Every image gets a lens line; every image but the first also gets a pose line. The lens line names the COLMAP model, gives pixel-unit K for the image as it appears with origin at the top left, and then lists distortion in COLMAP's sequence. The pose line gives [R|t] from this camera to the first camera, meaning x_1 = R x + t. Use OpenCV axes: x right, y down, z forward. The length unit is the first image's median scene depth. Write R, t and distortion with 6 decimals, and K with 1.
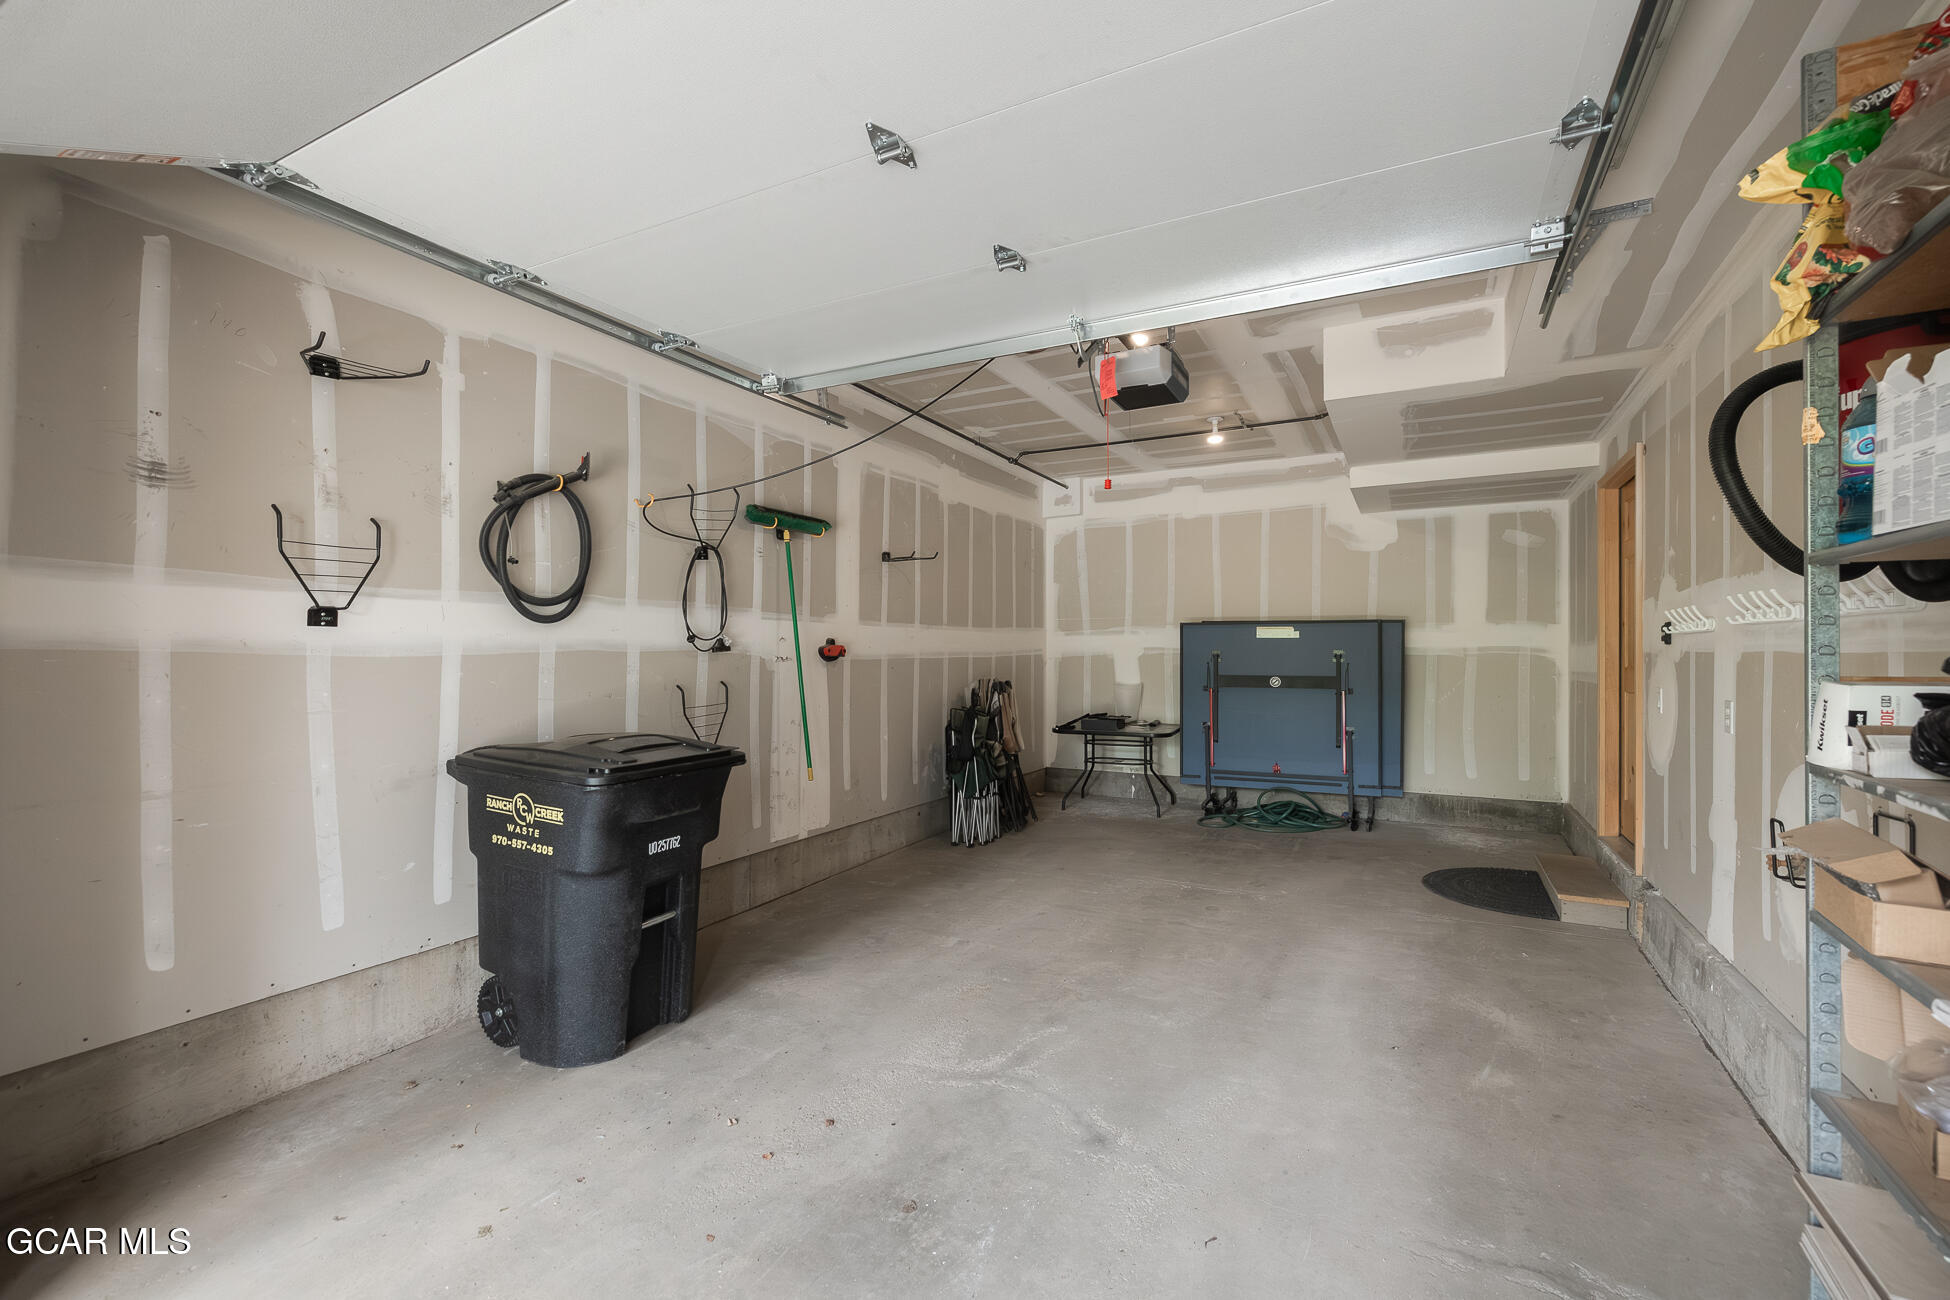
lens RADIAL K [[854.3, 0, 975.0], [0, 854.3, 650.0], [0, 0, 1]] dist [-0.001343, -0.000041]
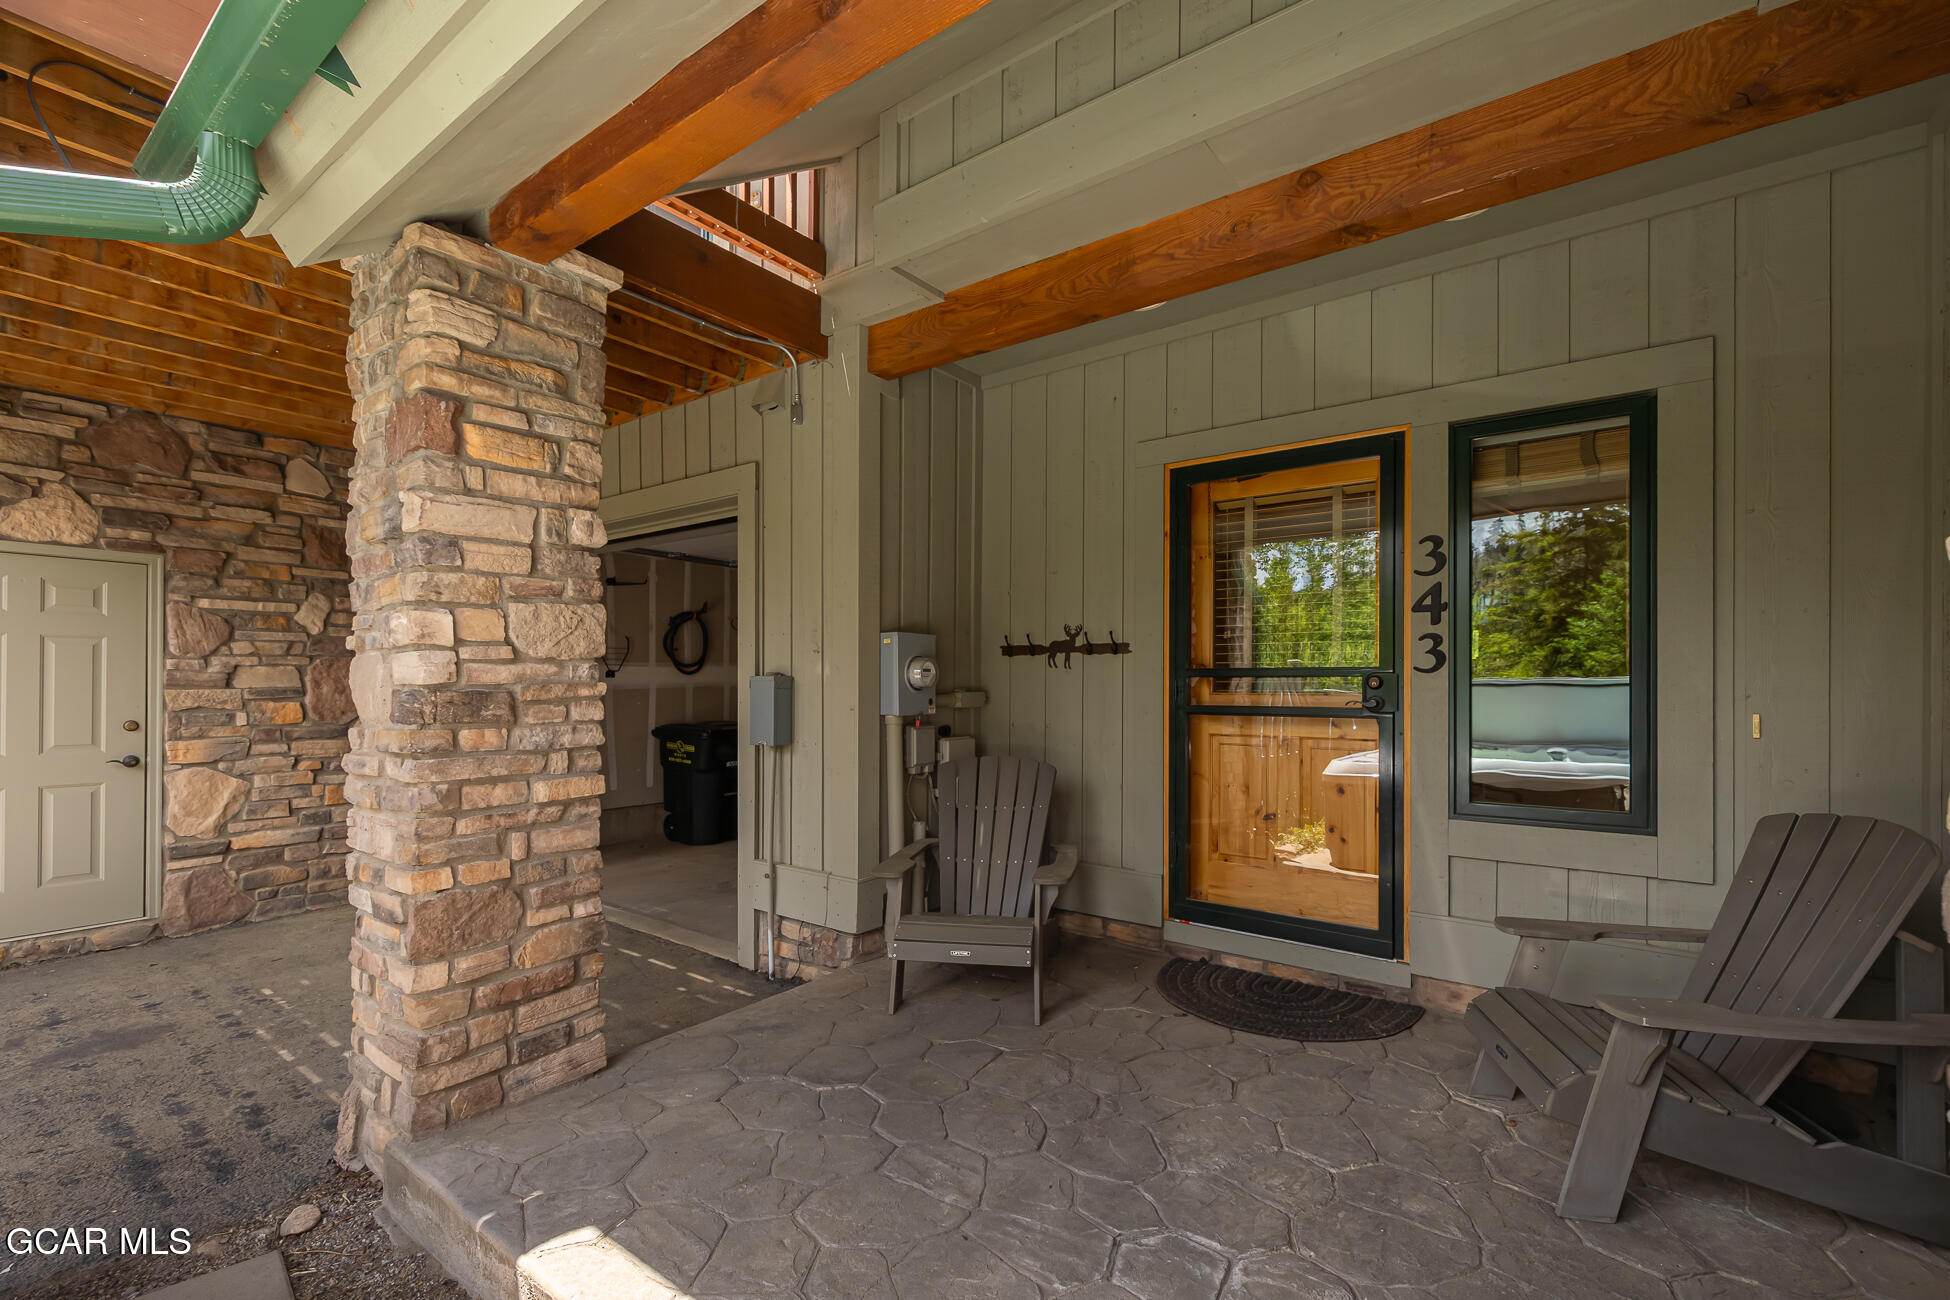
lens RADIAL K [[825.1, 0, 982.7], [0, 825.1, 676.5], [0, 0, 1]] dist [0.001463, 0.000339]
pose [[0.989802, -0.003934, -0.142393, 0.681768], [0.003762, 0.999992, -0.001476, -0.021334], [0.142398, 0.000925, 0.989809, -1.246046]]
